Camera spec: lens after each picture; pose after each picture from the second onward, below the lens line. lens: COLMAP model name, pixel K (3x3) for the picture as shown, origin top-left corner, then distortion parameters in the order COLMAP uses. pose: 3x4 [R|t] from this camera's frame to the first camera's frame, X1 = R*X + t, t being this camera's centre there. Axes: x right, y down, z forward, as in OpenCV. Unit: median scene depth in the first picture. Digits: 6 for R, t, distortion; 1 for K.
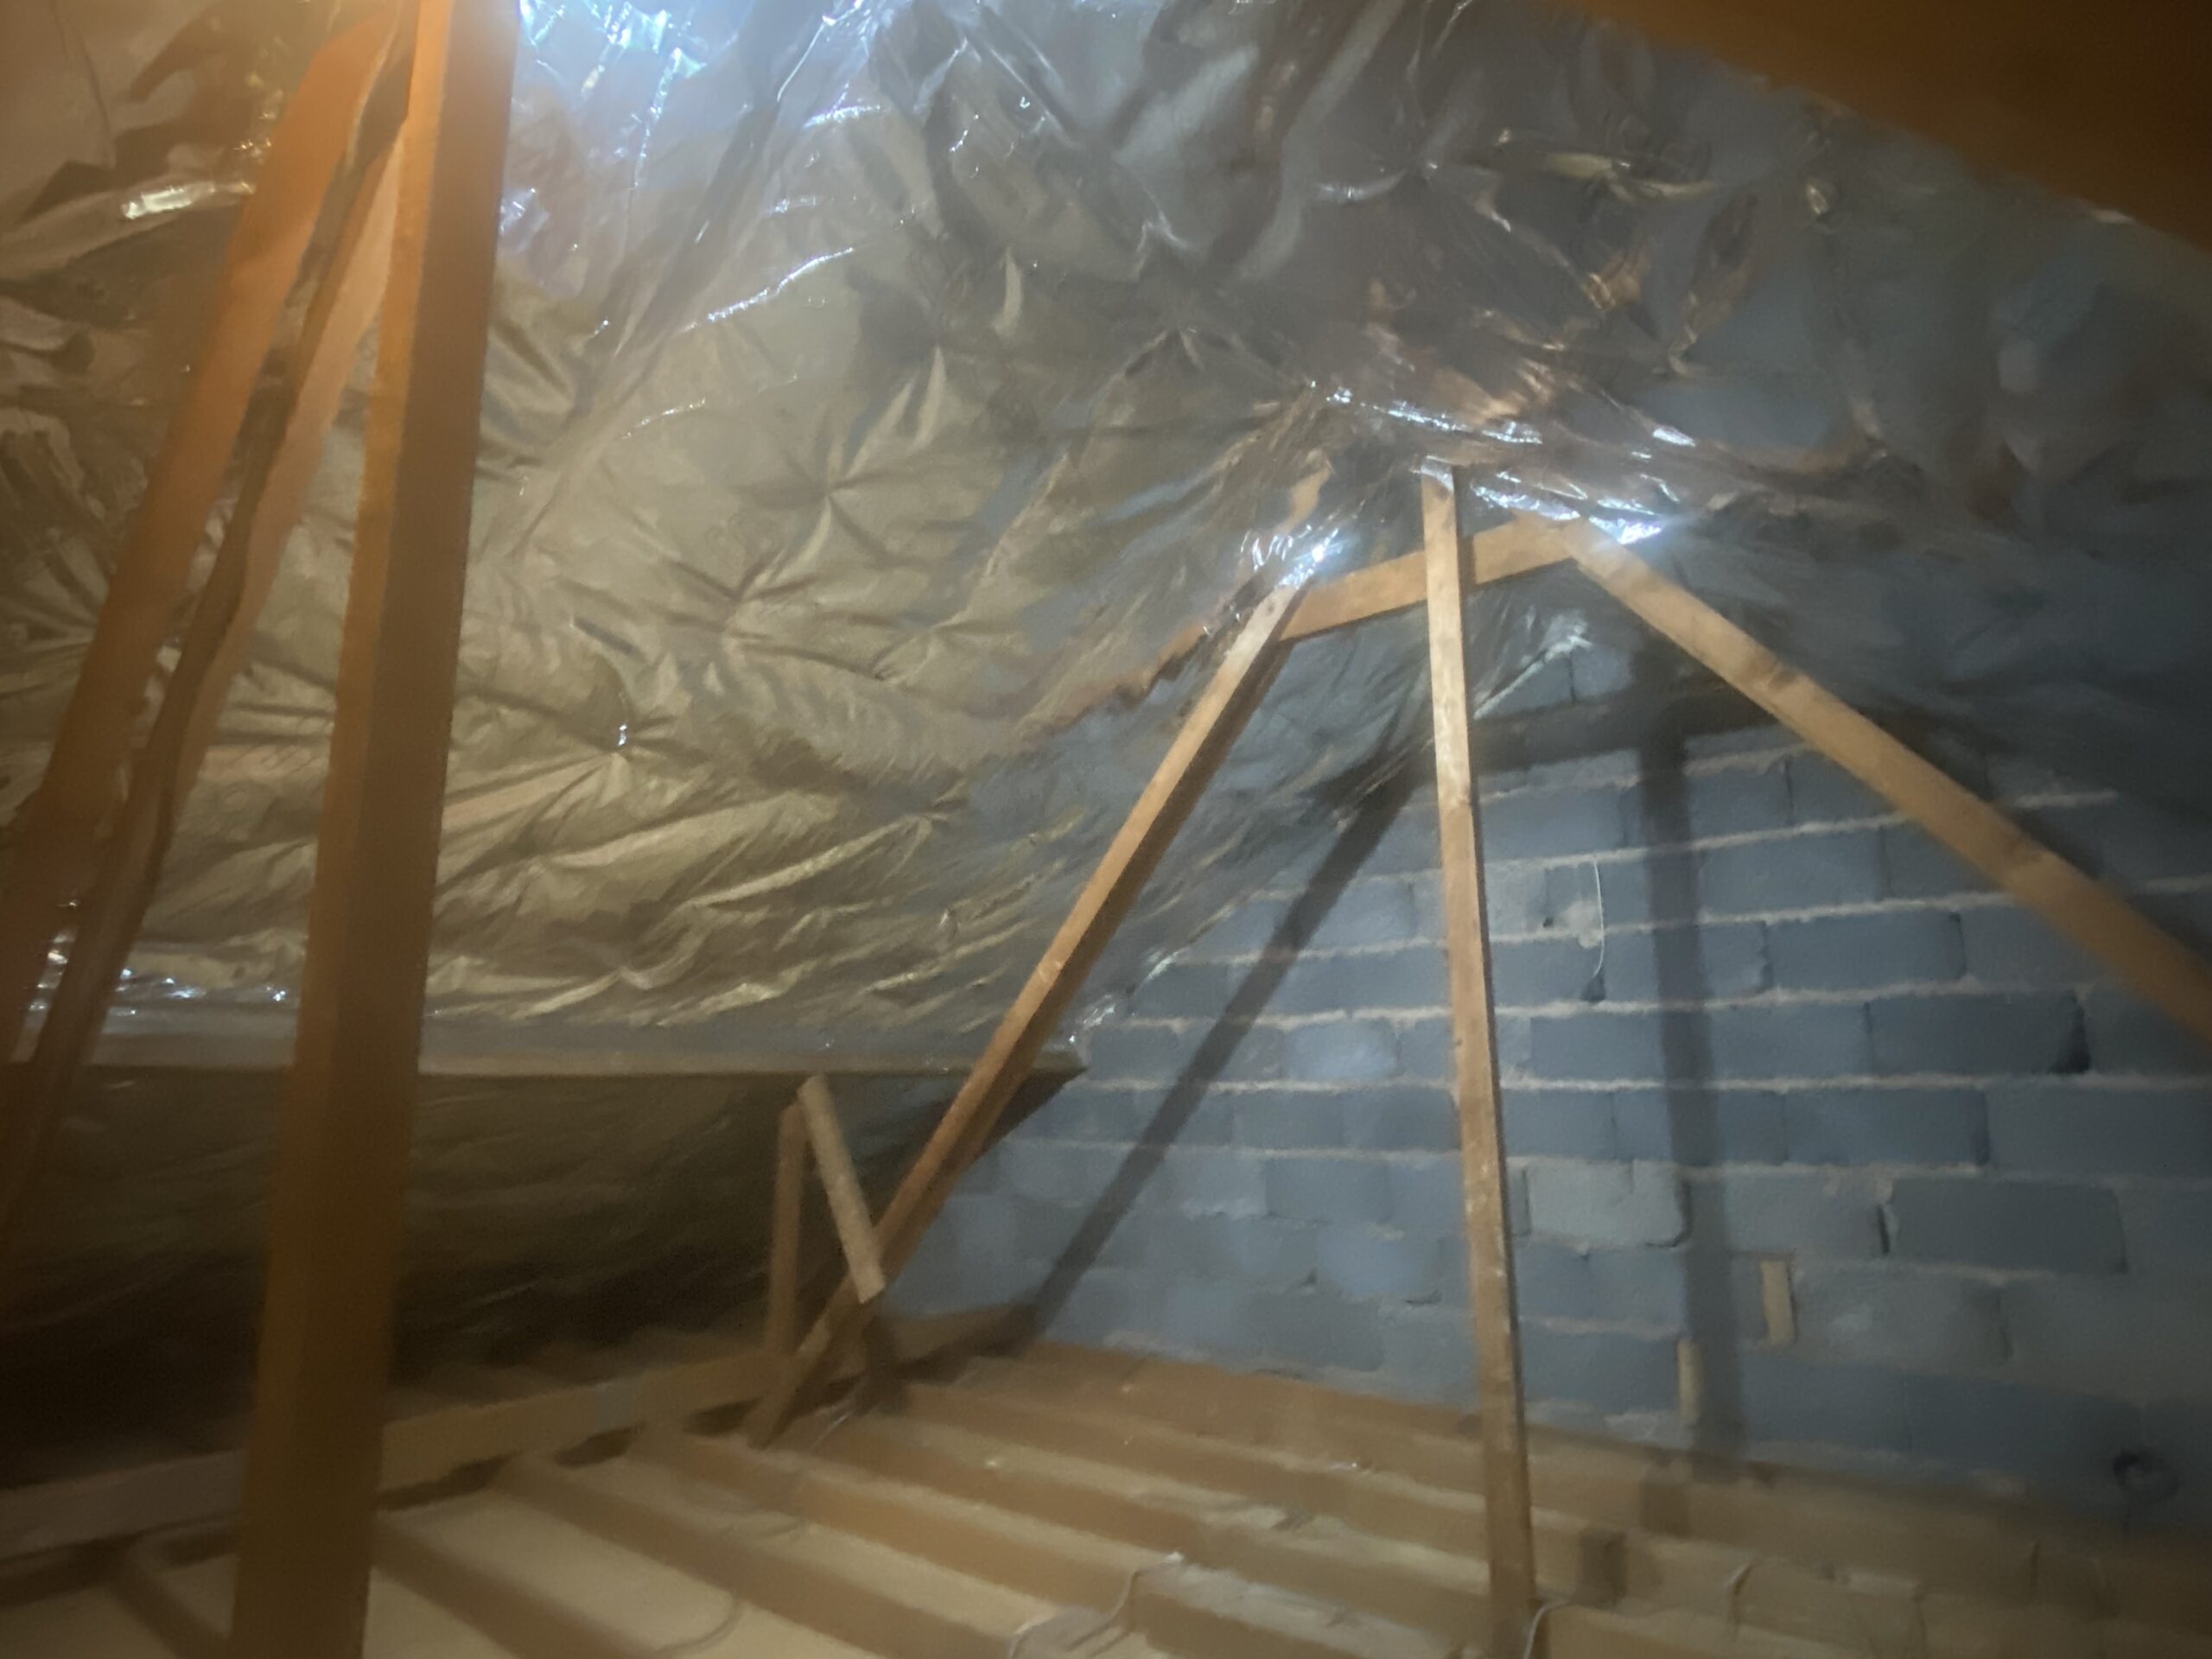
lens RADIAL K [[1184.0, 0, 1098.4], [0, 1184.0, 836.1], [0, 0, 1]] dist [0.025480, -0.028311]
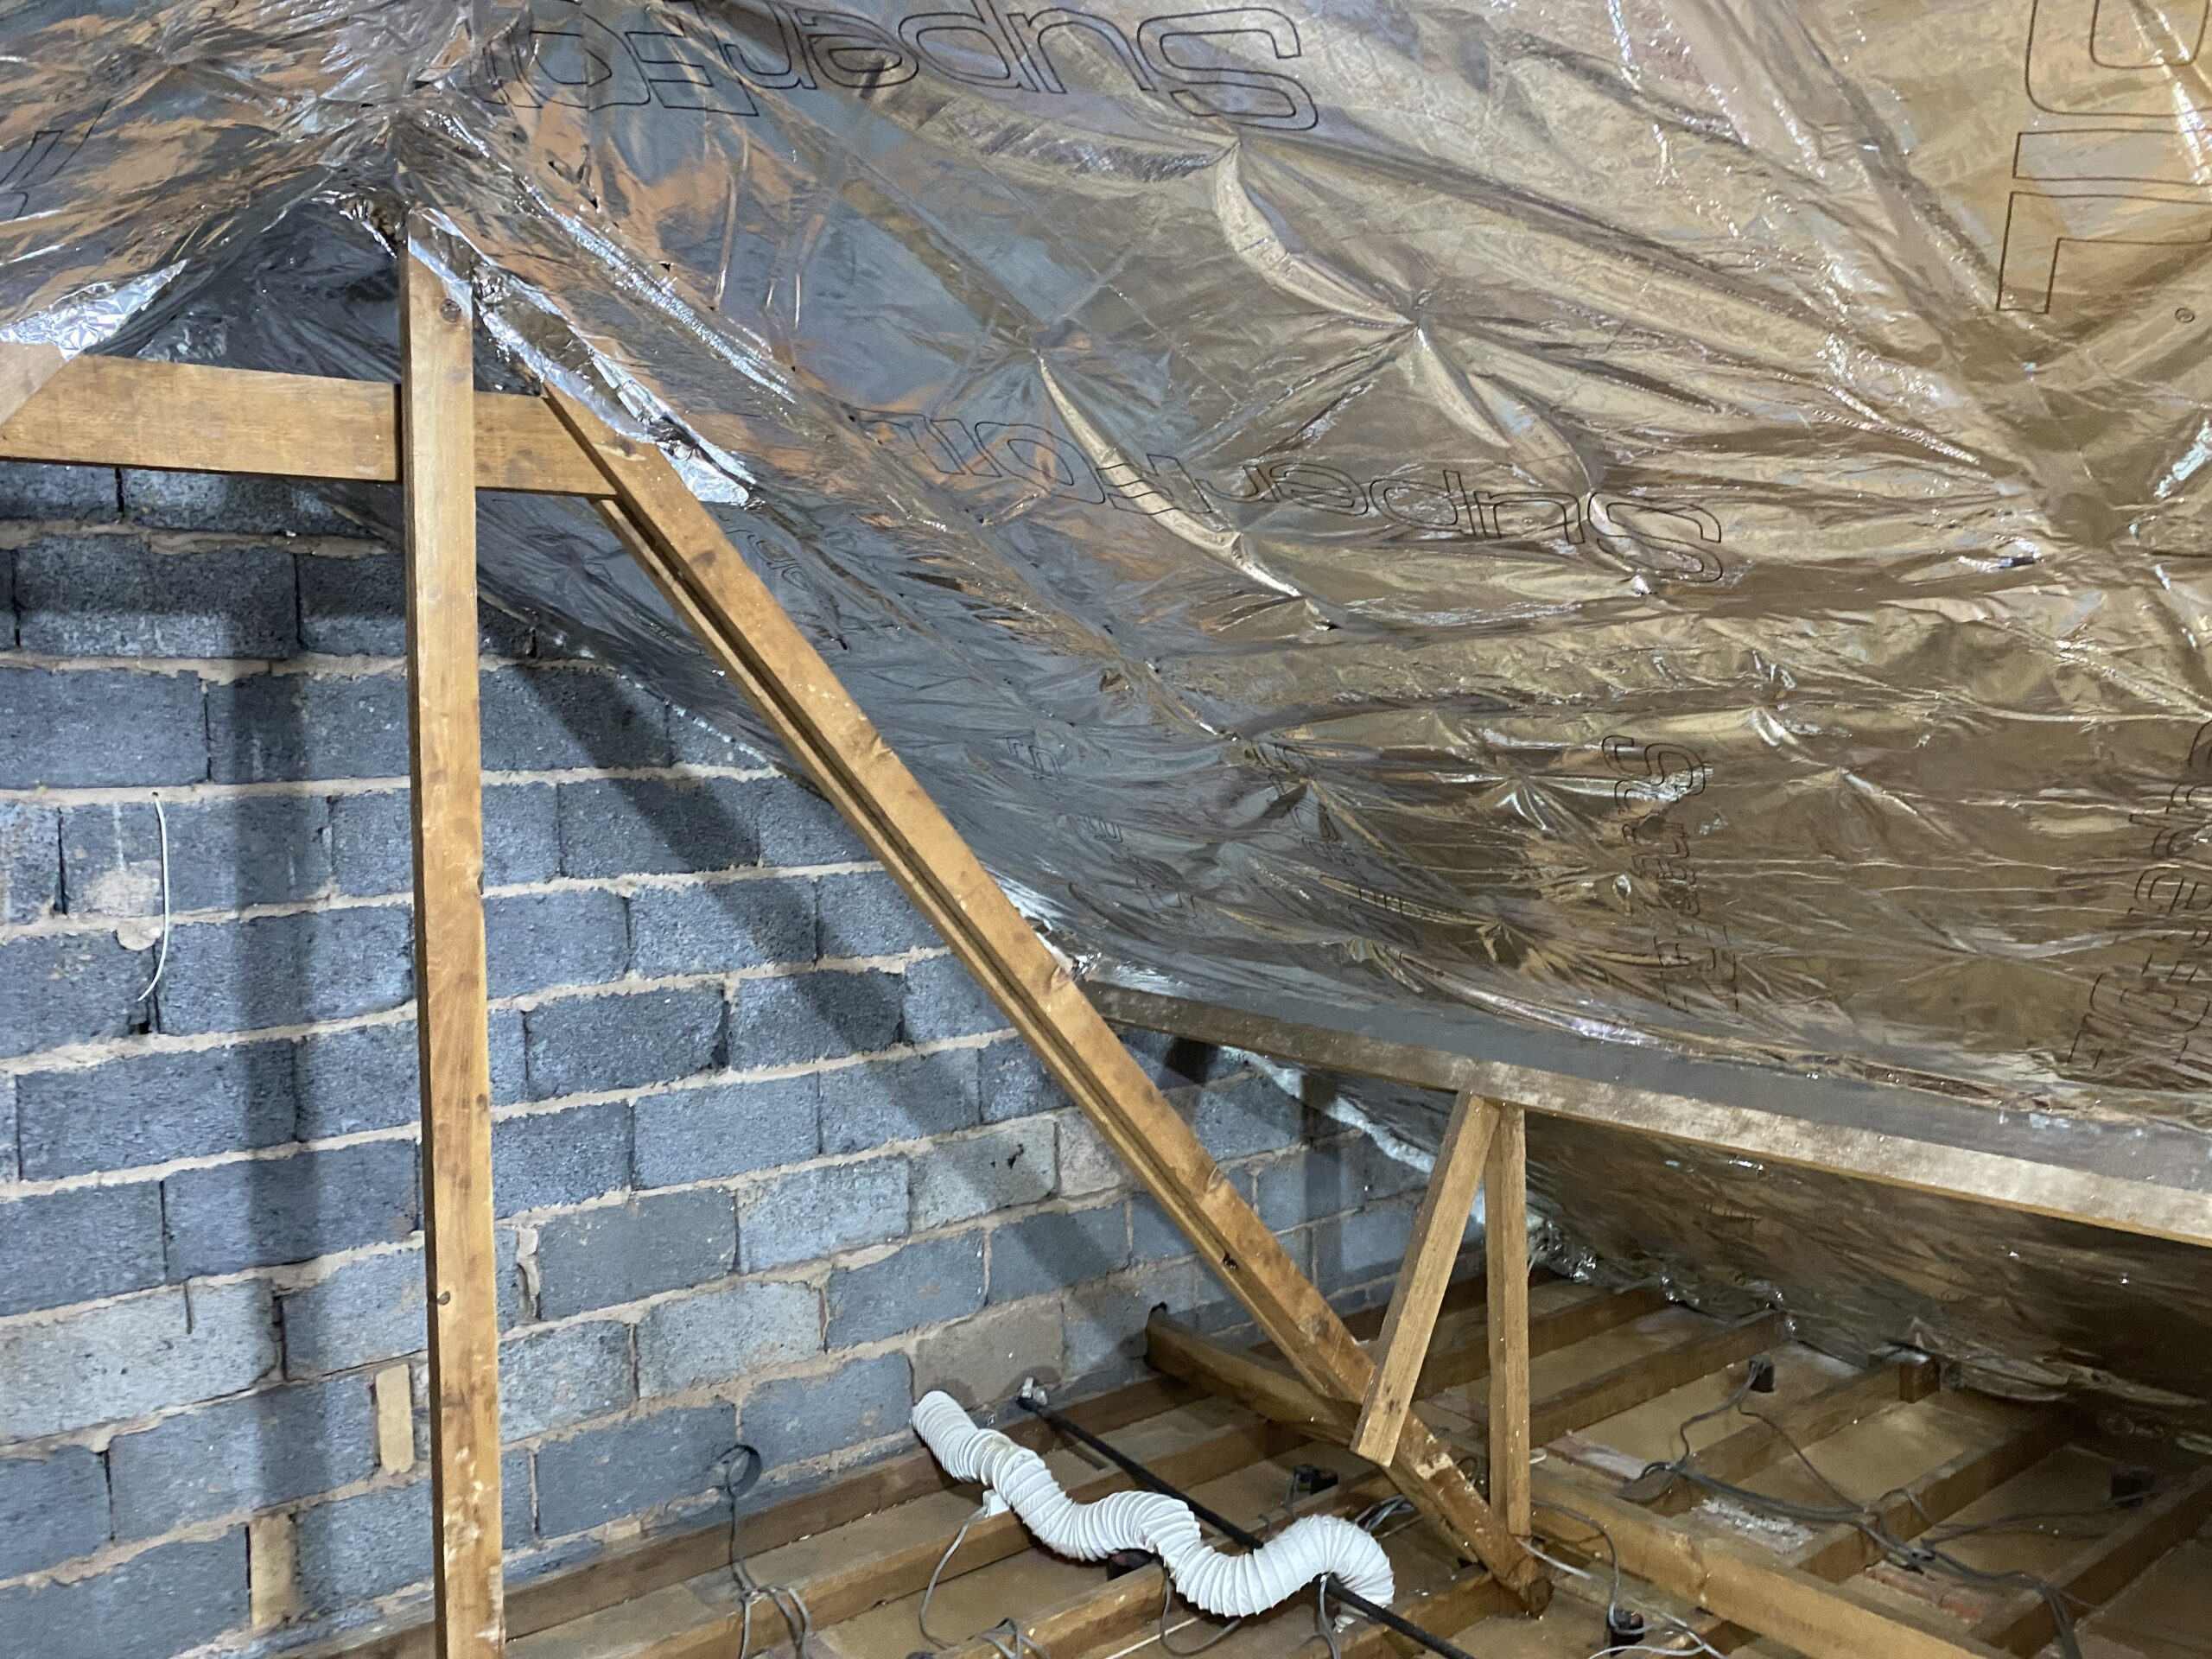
lens RADIAL K [[1679.2, 0, 1100.5], [0, 1679.2, 817.5], [0, 0, 1]] dist [0.027093, -0.013315]
pose [[0.238241, -0.053195, 0.969748, -0.308399], [-0.180059, 0.978769, 0.097926, -0.149841], [-0.954369, -0.197942, 0.223605, 0.392881]]
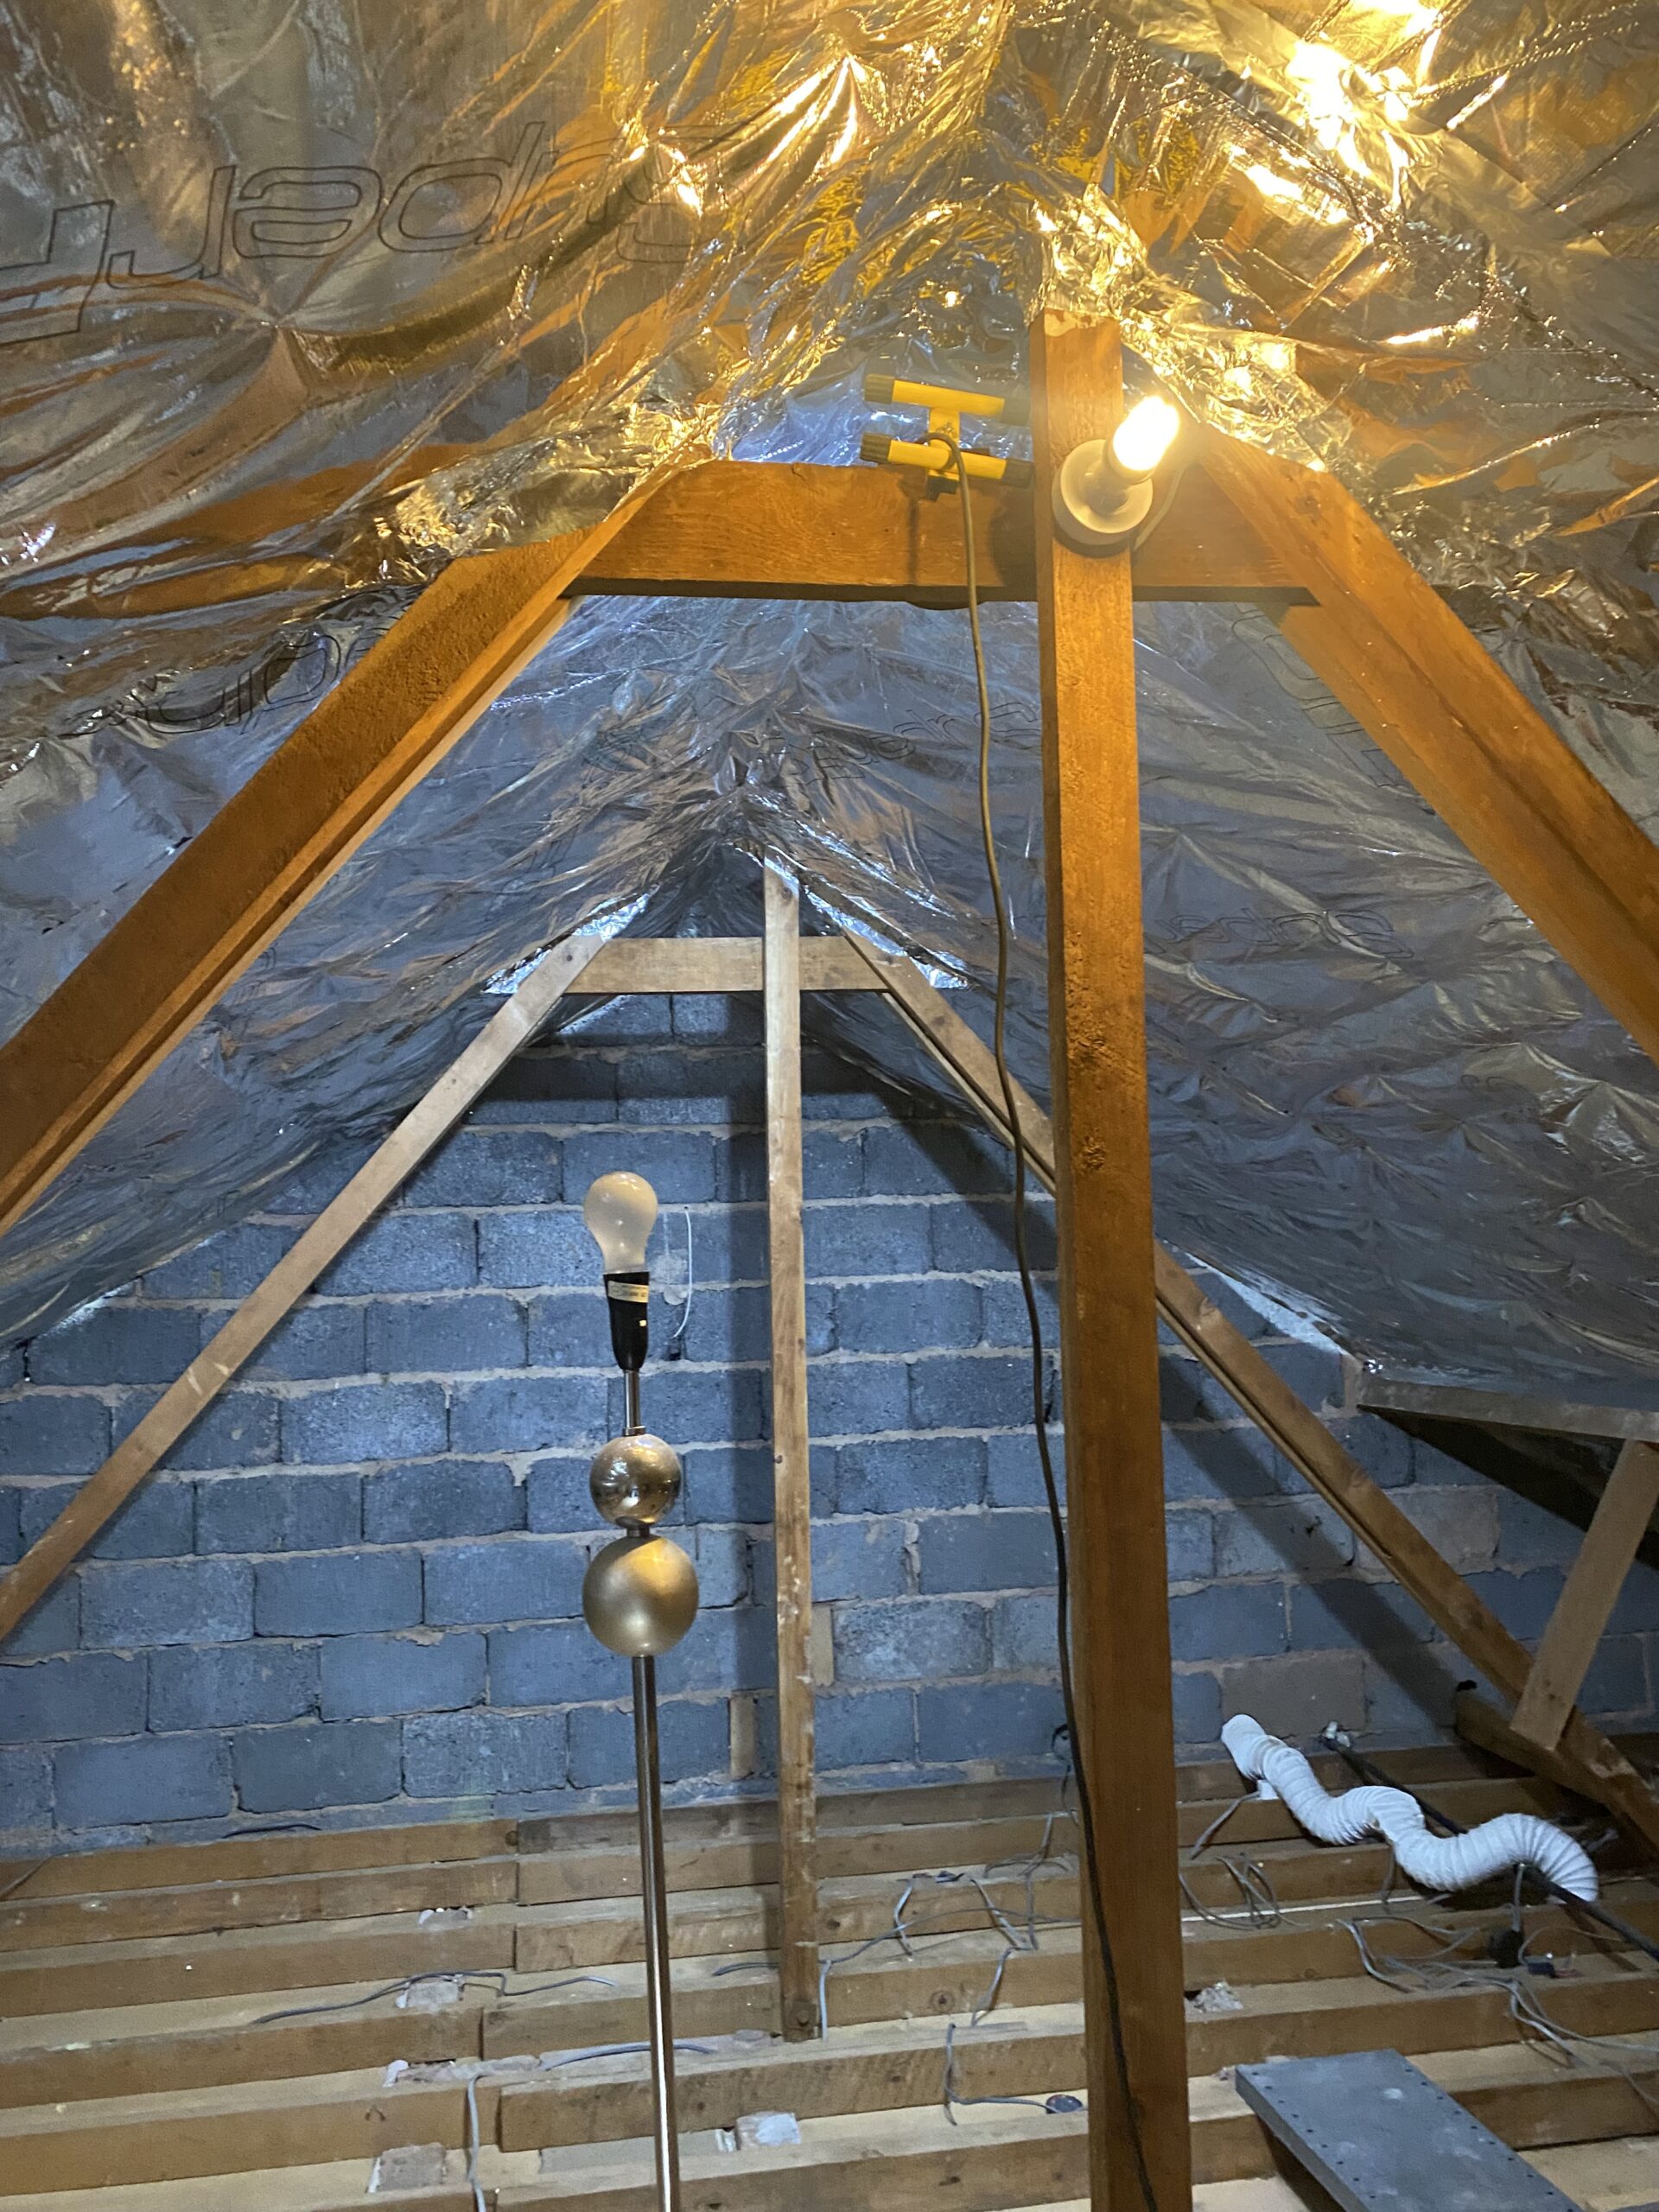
lens RADIAL K [[1662.8, 0, 829.5], [0, 1662.8, 1106.0], [0, 0, 1]] dist [0.126859, -0.241824]
pose [[0.675889, 0.065386, 0.734097, -0.529577], [-0.122445, 0.992176, 0.024363, -0.119970], [-0.726761, -0.106353, 0.678607, 0.021518]]
